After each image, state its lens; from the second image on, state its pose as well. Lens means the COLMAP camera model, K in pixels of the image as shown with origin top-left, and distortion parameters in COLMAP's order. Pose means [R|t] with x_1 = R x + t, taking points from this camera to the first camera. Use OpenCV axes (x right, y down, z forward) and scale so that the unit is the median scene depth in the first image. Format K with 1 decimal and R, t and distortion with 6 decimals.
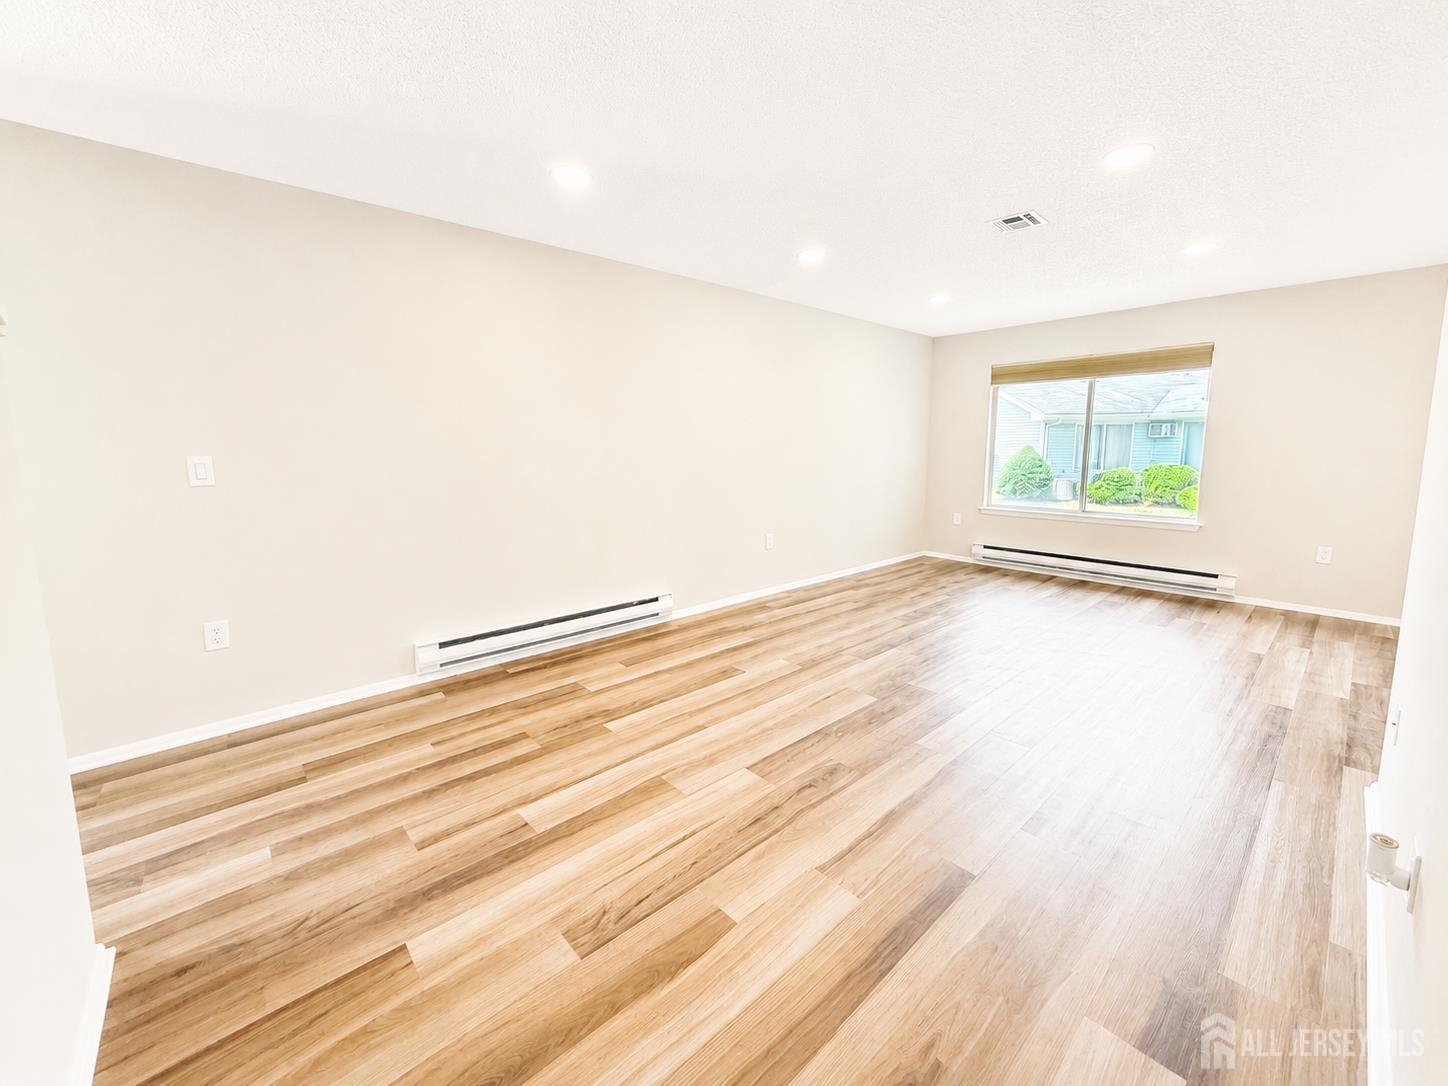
lens RADIAL K [[581.9, 0, 745.1], [0, 581.9, 537.2], [0, 0, 1]] dist [0.001595, 0.000196]
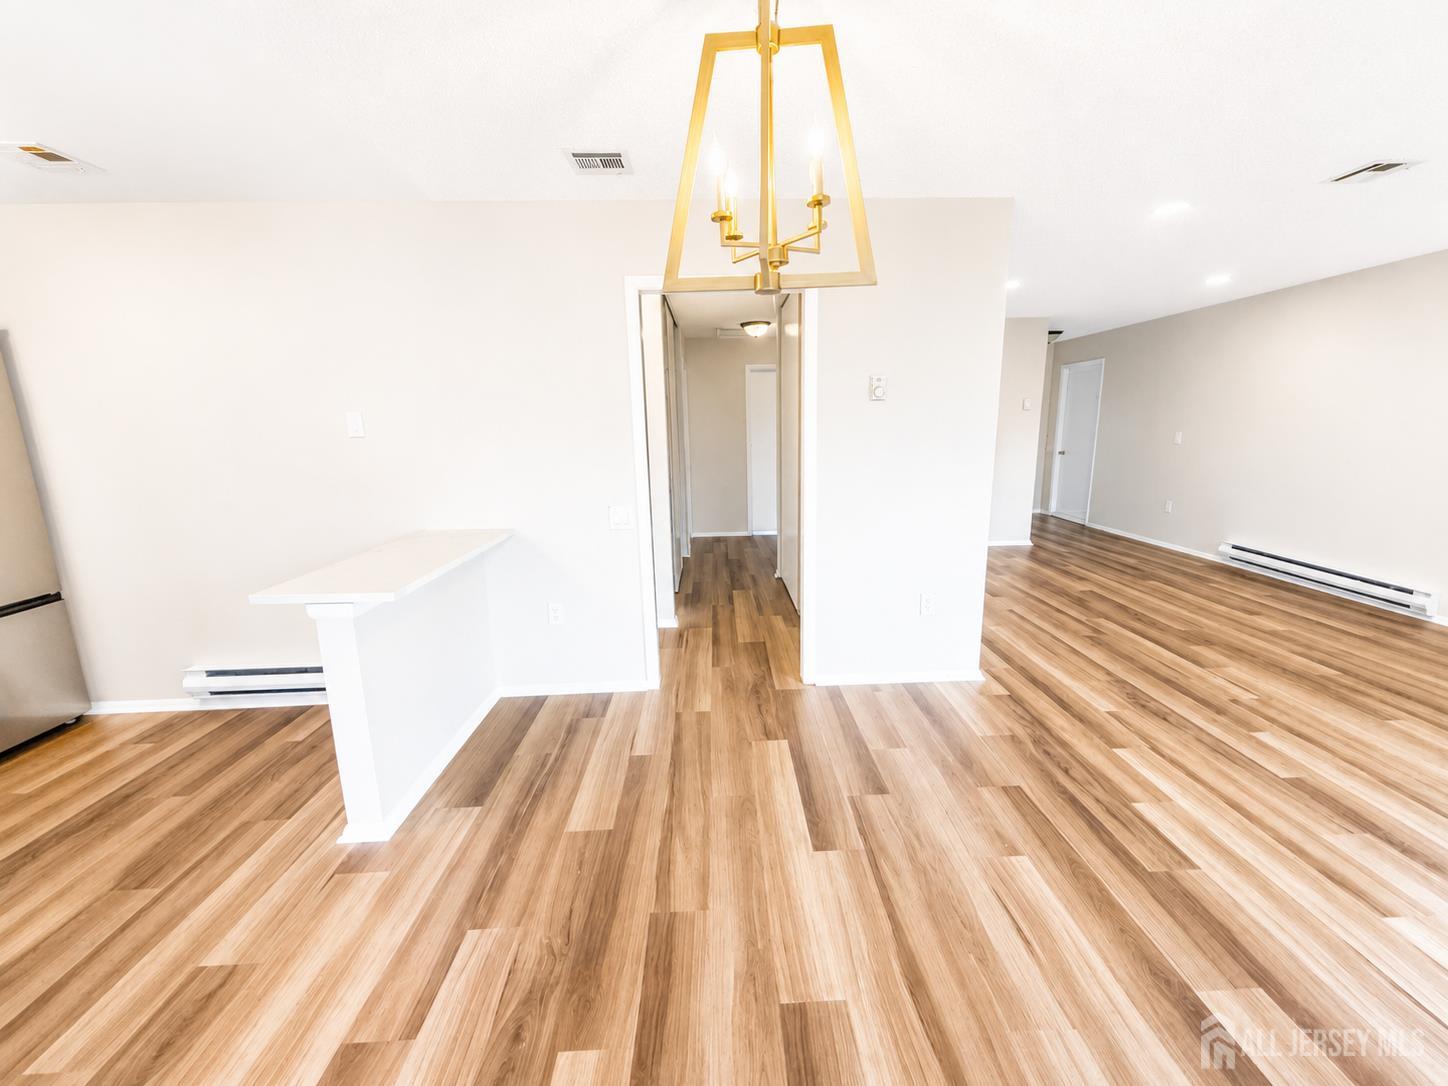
lens RADIAL K [[581.9, 0, 745.1], [0, 581.9, 537.2], [0, 0, 1]] dist [0.001595, 0.000196]
pose [[-0.642833, 0.164025, -0.748239, 1.646352], [-0.099065, 0.950800, 0.293539, -0.202795], [0.759573, 0.262821, -0.594957, 0.857168]]
